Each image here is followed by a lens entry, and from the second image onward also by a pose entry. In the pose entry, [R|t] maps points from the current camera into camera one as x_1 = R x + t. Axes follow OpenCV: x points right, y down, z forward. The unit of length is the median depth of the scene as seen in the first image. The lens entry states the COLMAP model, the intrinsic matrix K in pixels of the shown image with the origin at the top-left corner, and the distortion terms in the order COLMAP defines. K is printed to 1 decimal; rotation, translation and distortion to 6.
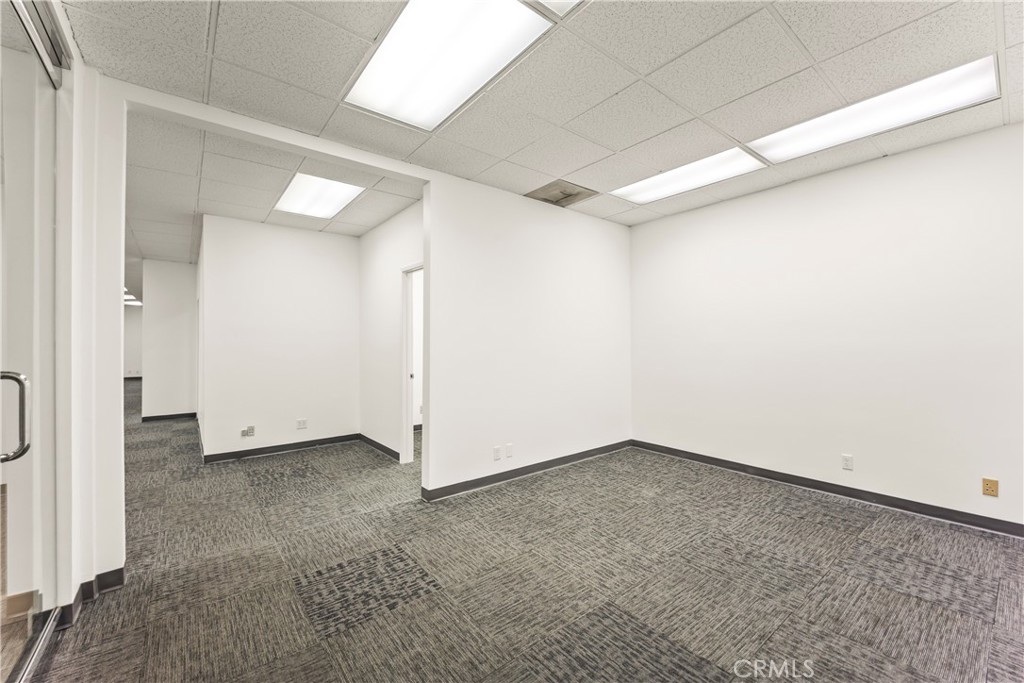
lens RADIAL K [[416.2, 0, 514.3], [0, 416.2, 339.1], [0, 0, 1]] dist [0.013550, -0.001509]
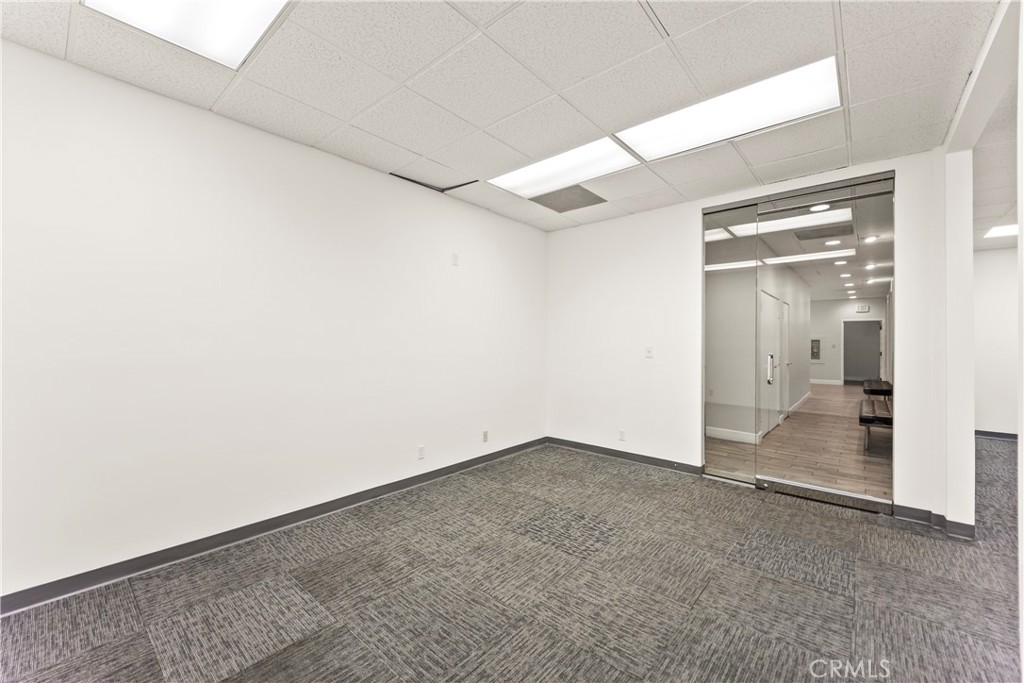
lens RADIAL K [[416.2, 0, 513.2], [0, 416.2, 339.5], [0, 0, 1]] dist [0.013550, -0.001509]
pose [[-0.983503, -0.001496, -0.180885, 0.677220], [-0.000997, 0.999995, -0.002850, -0.003748], [0.180889, -0.002622, -0.983500, 2.246432]]
